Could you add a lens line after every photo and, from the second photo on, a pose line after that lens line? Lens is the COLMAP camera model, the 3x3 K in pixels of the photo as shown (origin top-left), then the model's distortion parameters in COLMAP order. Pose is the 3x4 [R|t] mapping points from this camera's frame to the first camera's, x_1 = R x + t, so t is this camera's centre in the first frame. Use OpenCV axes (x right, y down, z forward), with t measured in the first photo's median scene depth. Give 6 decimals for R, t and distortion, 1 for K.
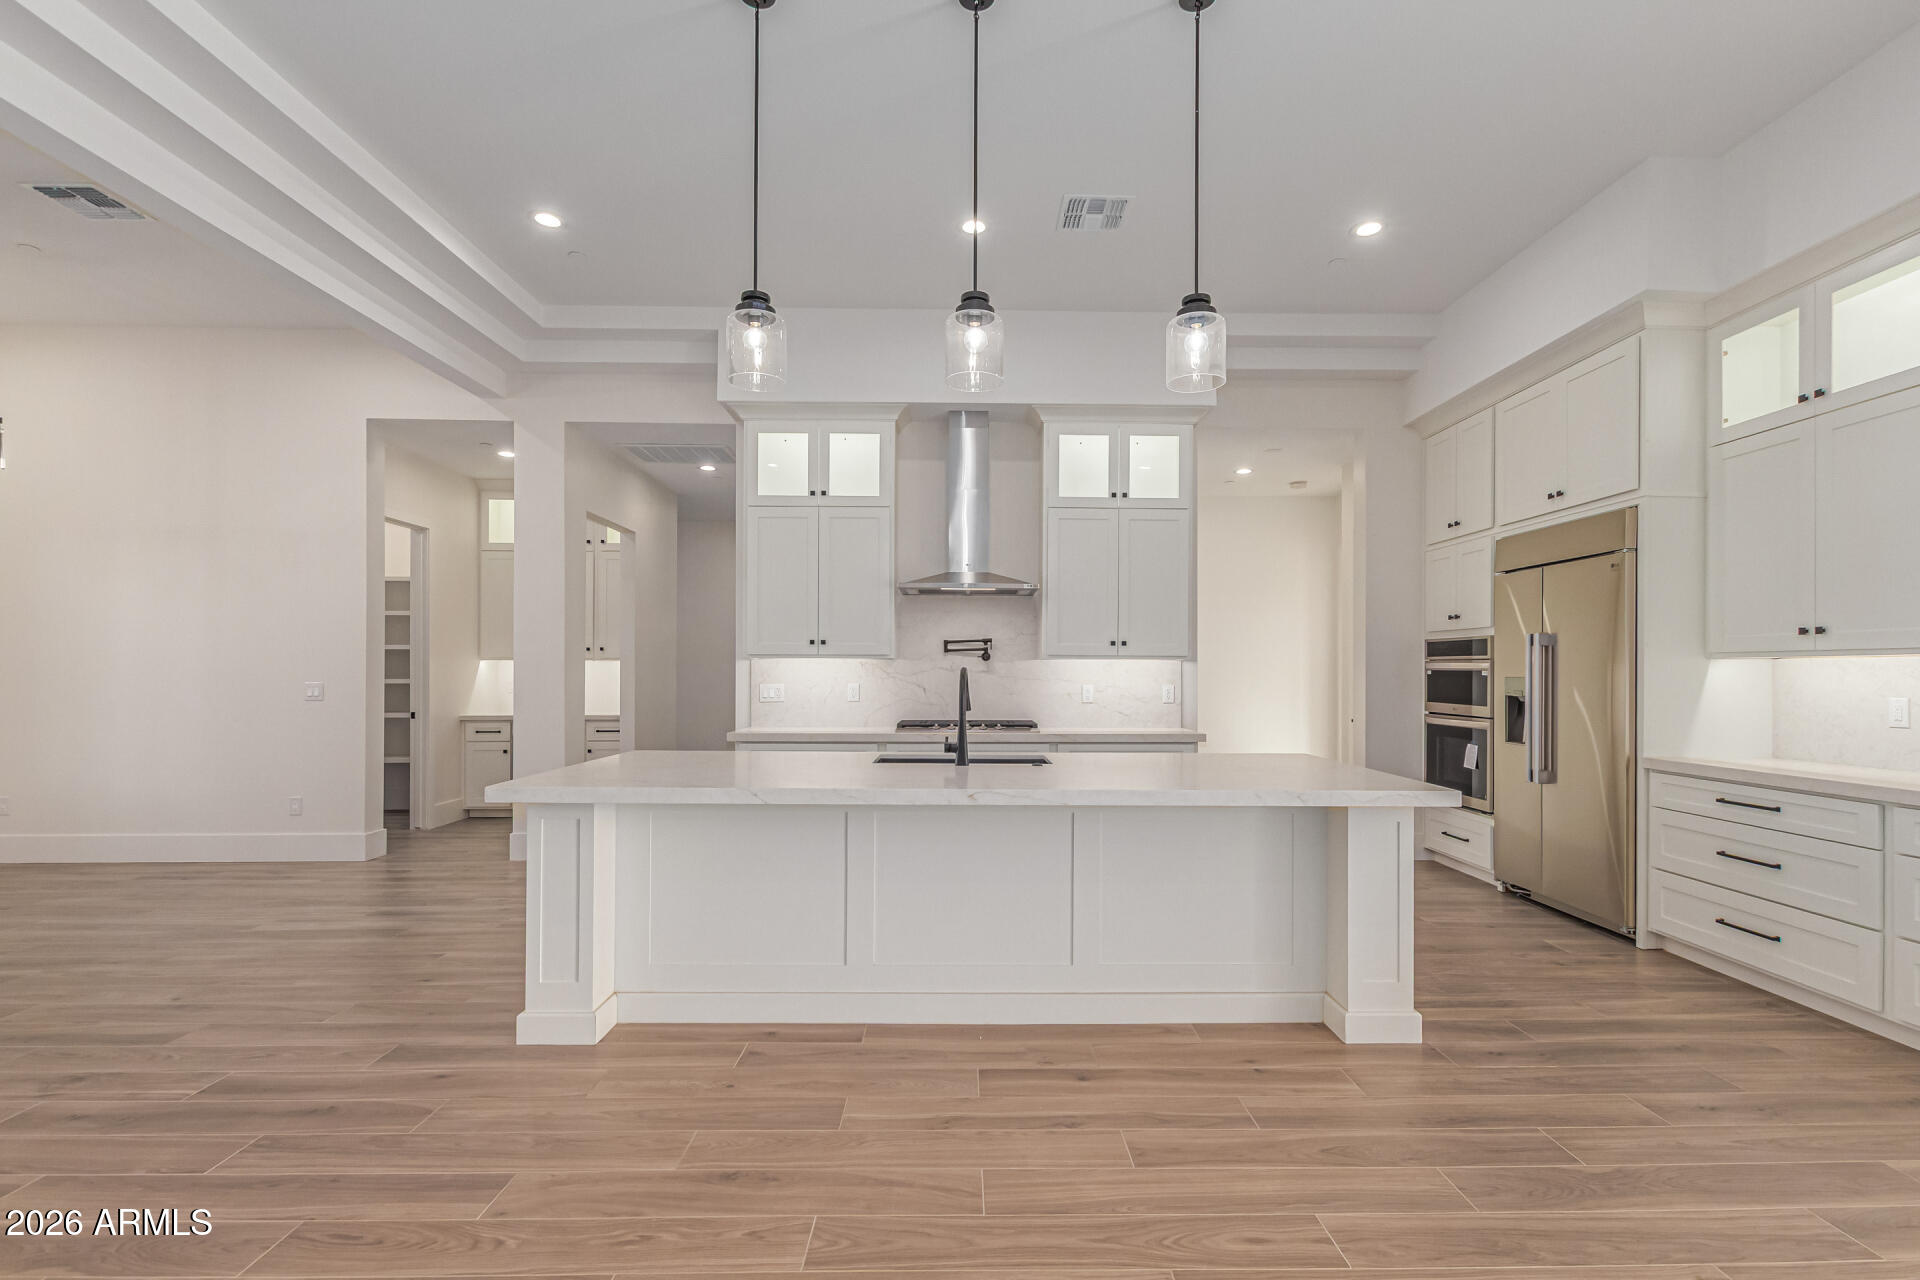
lens RADIAL K [[887.3, 0, 973.8], [0, 887.3, 673.8], [0, 0, 1]] dist [-0.000619, -0.000088]
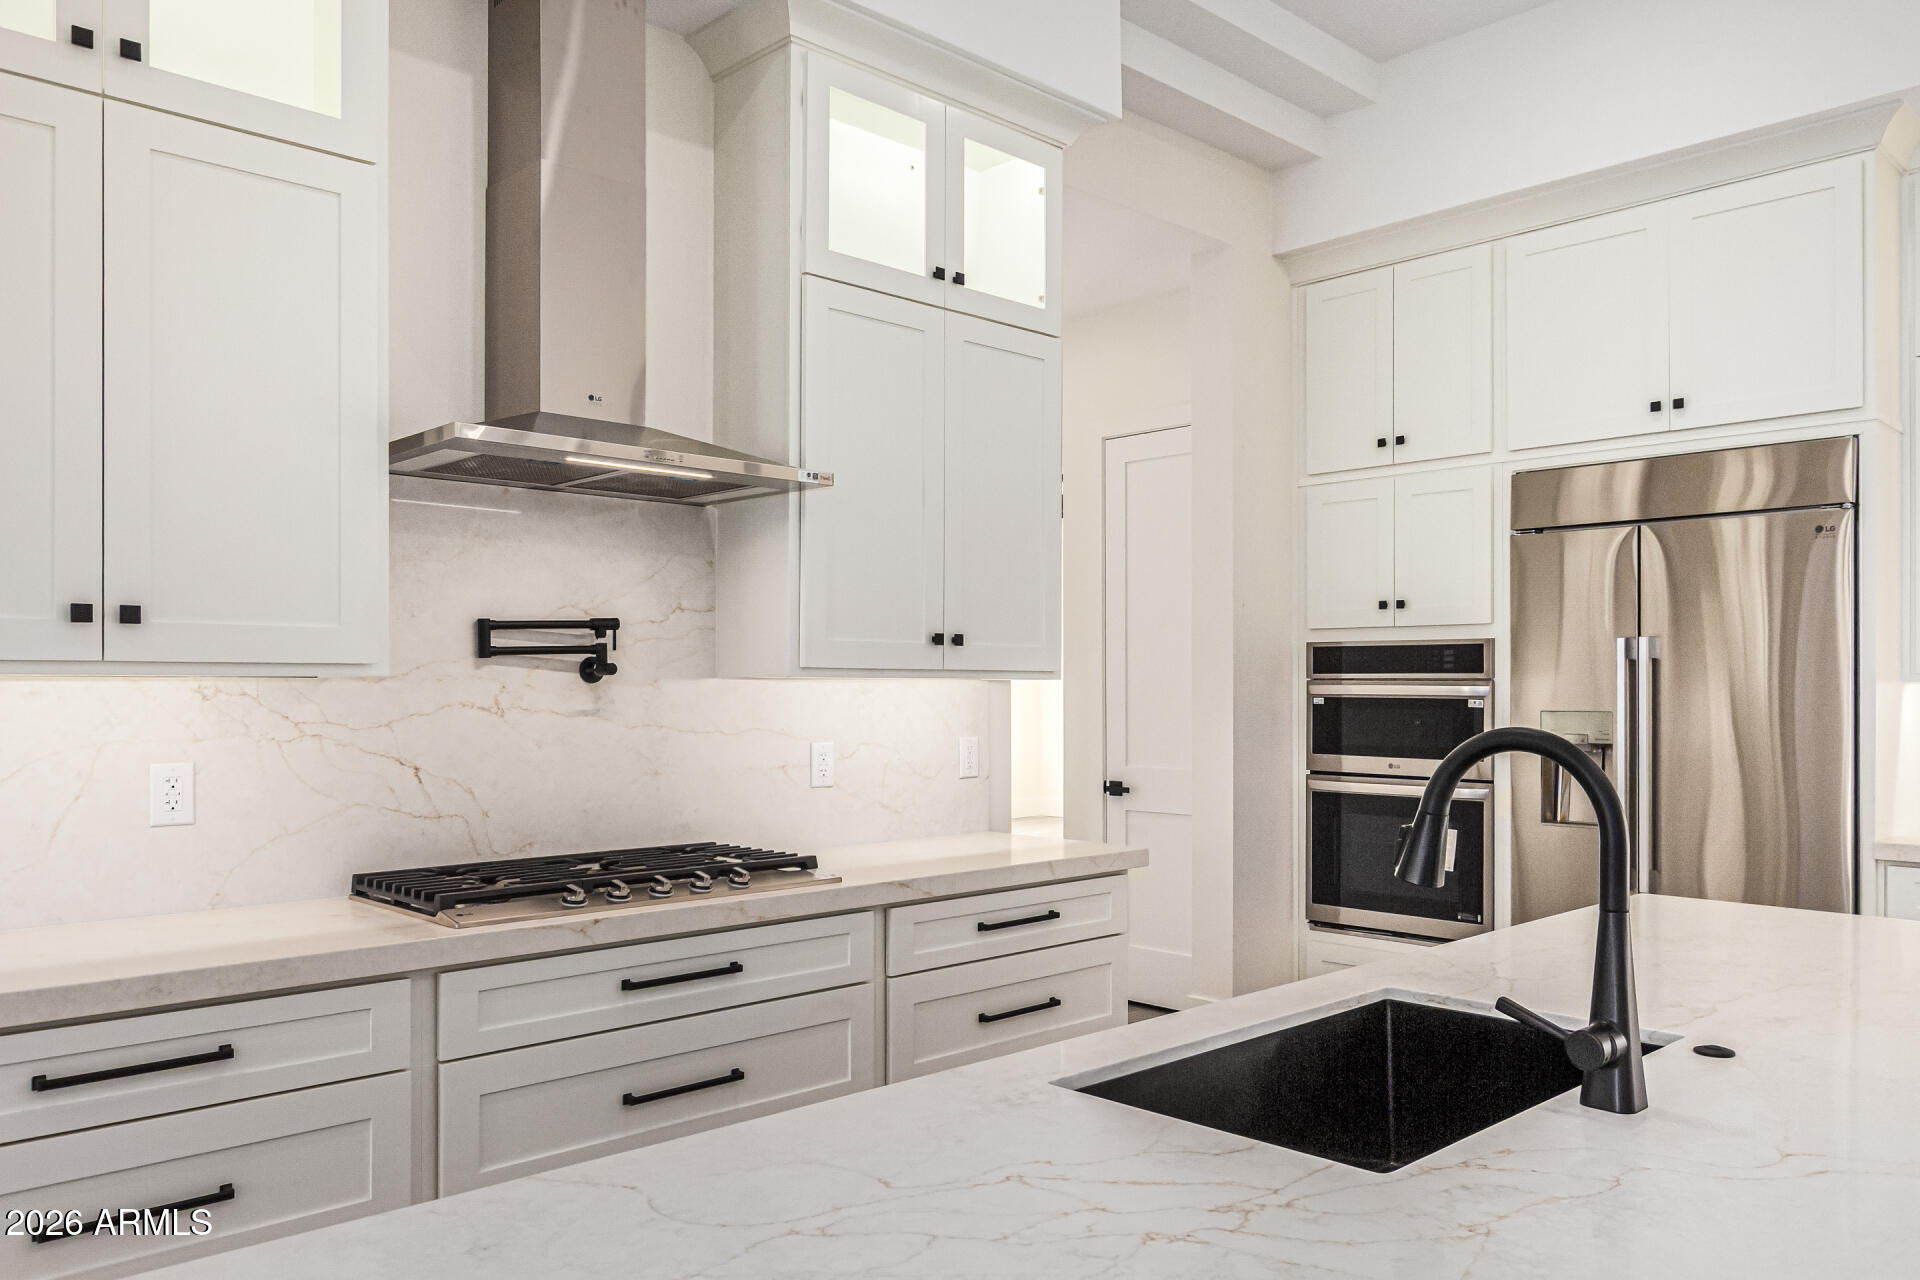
lens RADIAL K [[1414.3, 0, 969.8], [0, 1414.3, 681.4], [0, 0, 1]] dist [-0.001113, 0.001435]
pose [[0.727765, -0.001898, 0.685824, -0.303869], [0.004543, 0.999988, -0.002054, -0.015182], [-0.685811, 0.004610, 0.727765, 0.576906]]
